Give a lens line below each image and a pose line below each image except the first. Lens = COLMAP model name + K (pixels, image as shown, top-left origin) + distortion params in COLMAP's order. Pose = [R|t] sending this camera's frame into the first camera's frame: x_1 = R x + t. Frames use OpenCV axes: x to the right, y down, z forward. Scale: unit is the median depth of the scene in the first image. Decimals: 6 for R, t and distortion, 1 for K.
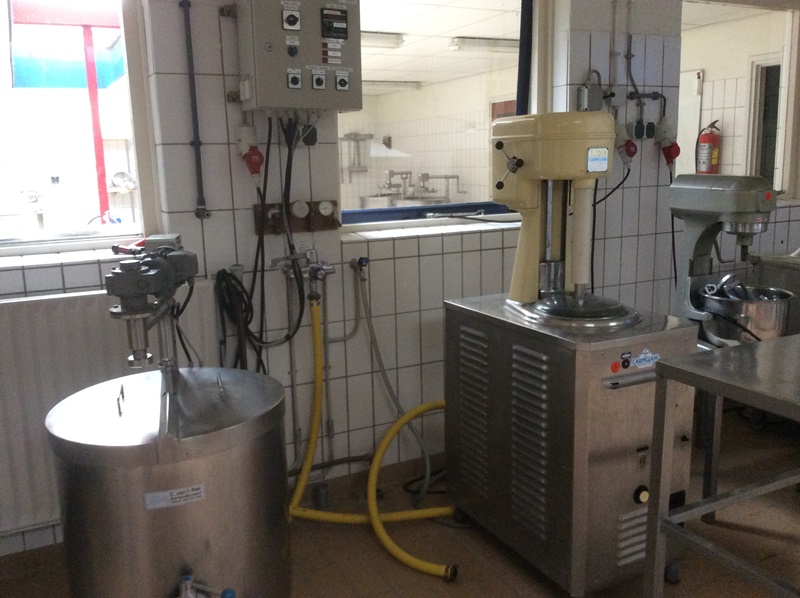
lens RADIAL K [[733.9, 0, 387.9], [0, 733.9, 293.7], [0, 0, 1]] dist [0.131964, -0.214837]
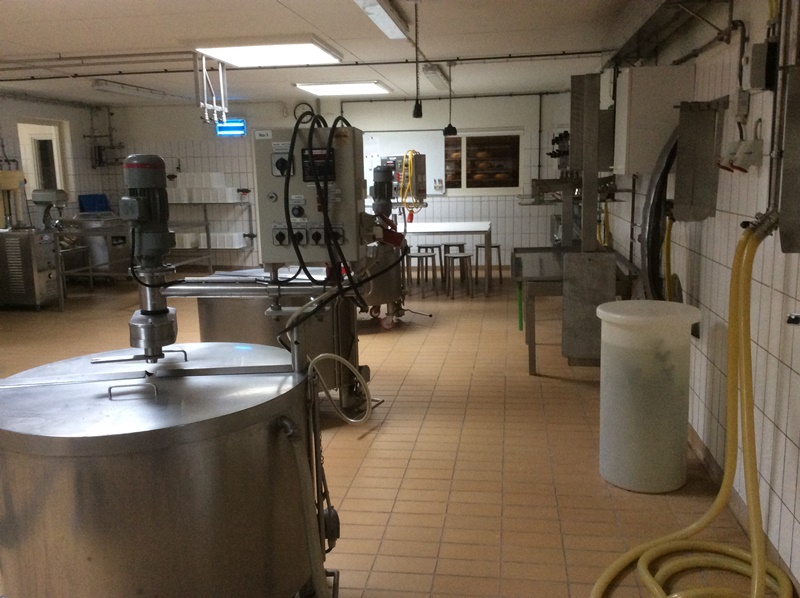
lens RADIAL K [[733.9, 0, 387.9], [0, 733.9, 293.7], [0, 0, 1]] dist [0.131964, -0.214837]
pose [[0.601444, -0.119809, 0.789880, -1.199425], [0.157453, 0.987076, 0.029829, 0.393977], [-0.783246, 0.106428, 0.612535, -1.932933]]
